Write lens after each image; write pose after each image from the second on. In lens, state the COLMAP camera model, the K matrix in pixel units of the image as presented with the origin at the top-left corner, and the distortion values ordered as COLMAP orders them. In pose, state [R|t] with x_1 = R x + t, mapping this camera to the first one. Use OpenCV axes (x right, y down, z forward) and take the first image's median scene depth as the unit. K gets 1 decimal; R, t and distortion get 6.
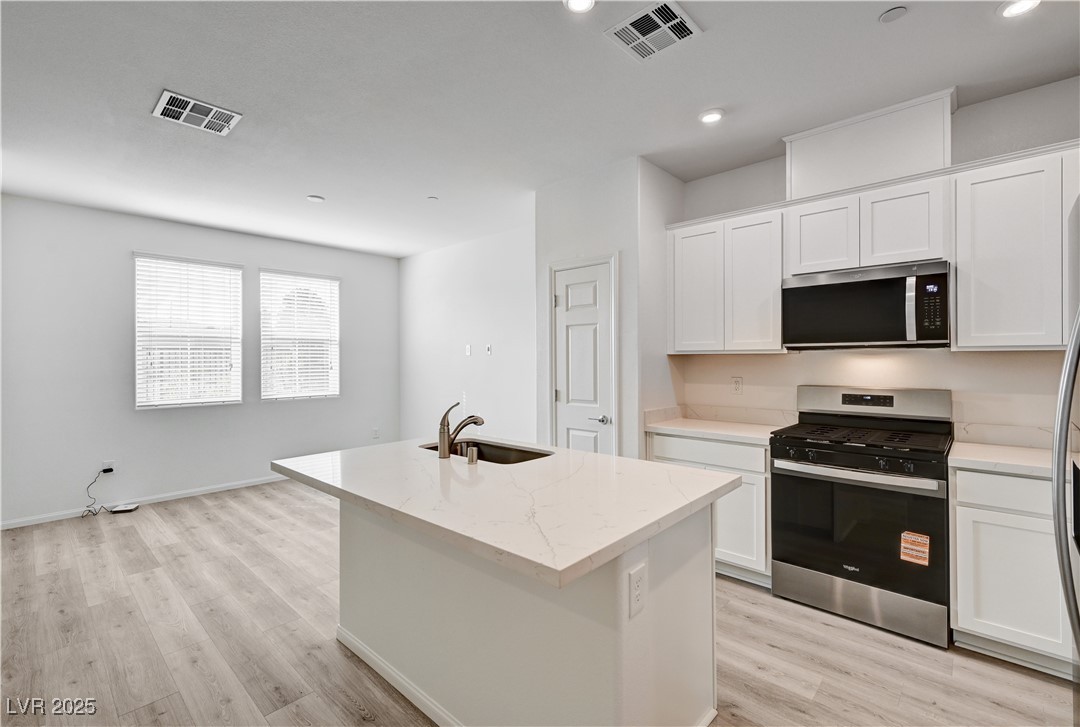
lens RADIAL K [[479.2, 0, 533.8], [0, 479.2, 360.1], [0, 0, 1]] dist [0.003862, 0.000421]
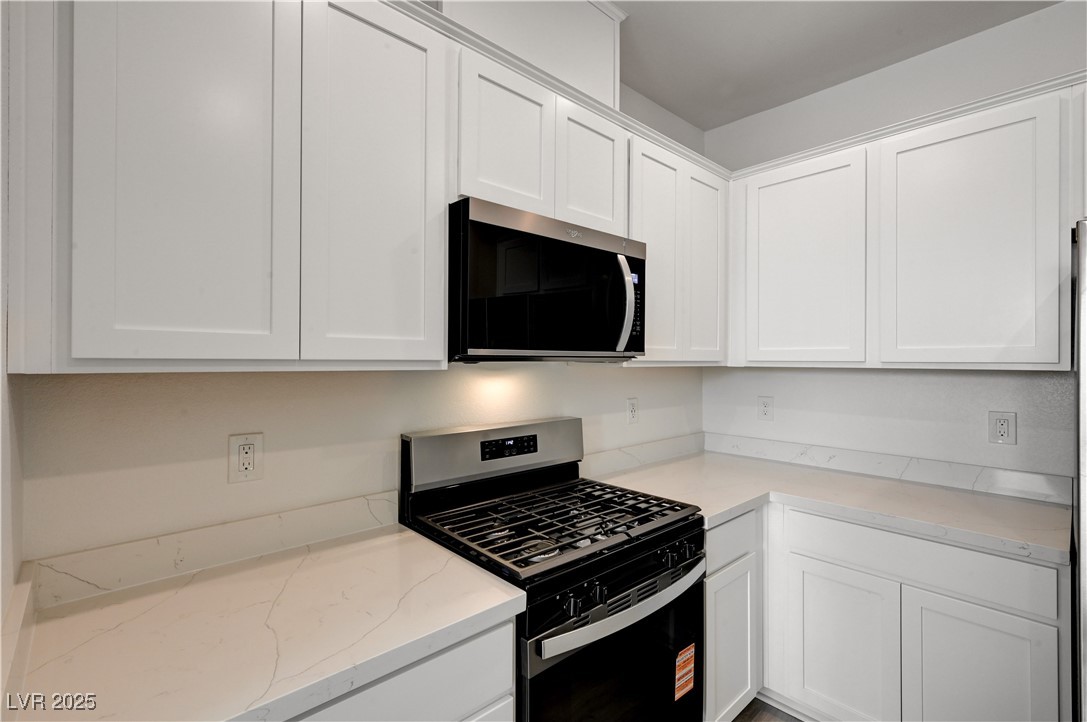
lens RADIAL K [[482.3, 0, 542.3], [0, 482.3, 364.8], [0, 0, 1]] dist [0.003862, 0.000421]
pose [[0.081495, -0.000033, 0.996674, 0.095794], [0.000816, 1.000000, -0.000034, -0.018476], [-0.996673, 0.000816, 0.081495, 0.891237]]
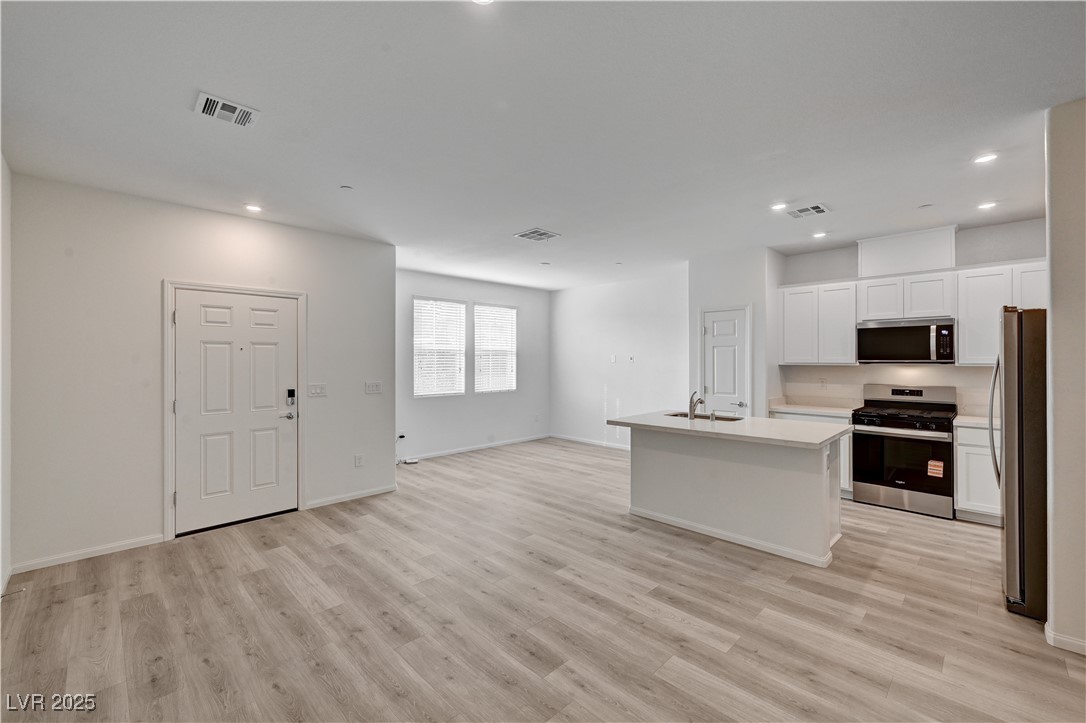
lens RADIAL K [[451.6, 0, 549.1], [0, 451.6, 359.3], [0, 0, 1]] dist [0.000850, 0.000836]
pose [[0.999581, 0.003965, -0.028658, -0.548778], [-0.004091, 0.999982, -0.004328, -0.024941], [0.028641, 0.004444, 0.999580, -0.666830]]
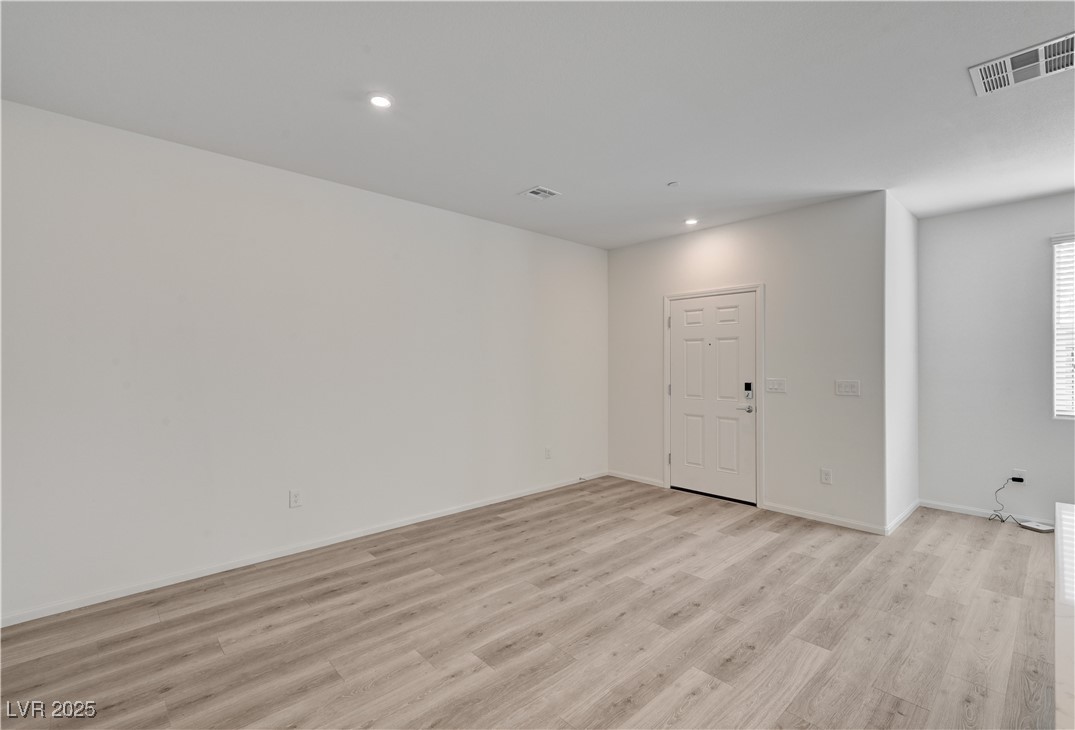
lens RADIAL K [[477.2, 0, 531.1], [0, 477.2, 362.6], [0, 0, 1]] dist [-0.000051, 0.002533]
pose [[-0.084326, 0.003621, -0.996432, 0.181218], [-0.001537, 0.999992, 0.003764, -0.000772], [0.996437, 0.001849, -0.084319, 0.199723]]
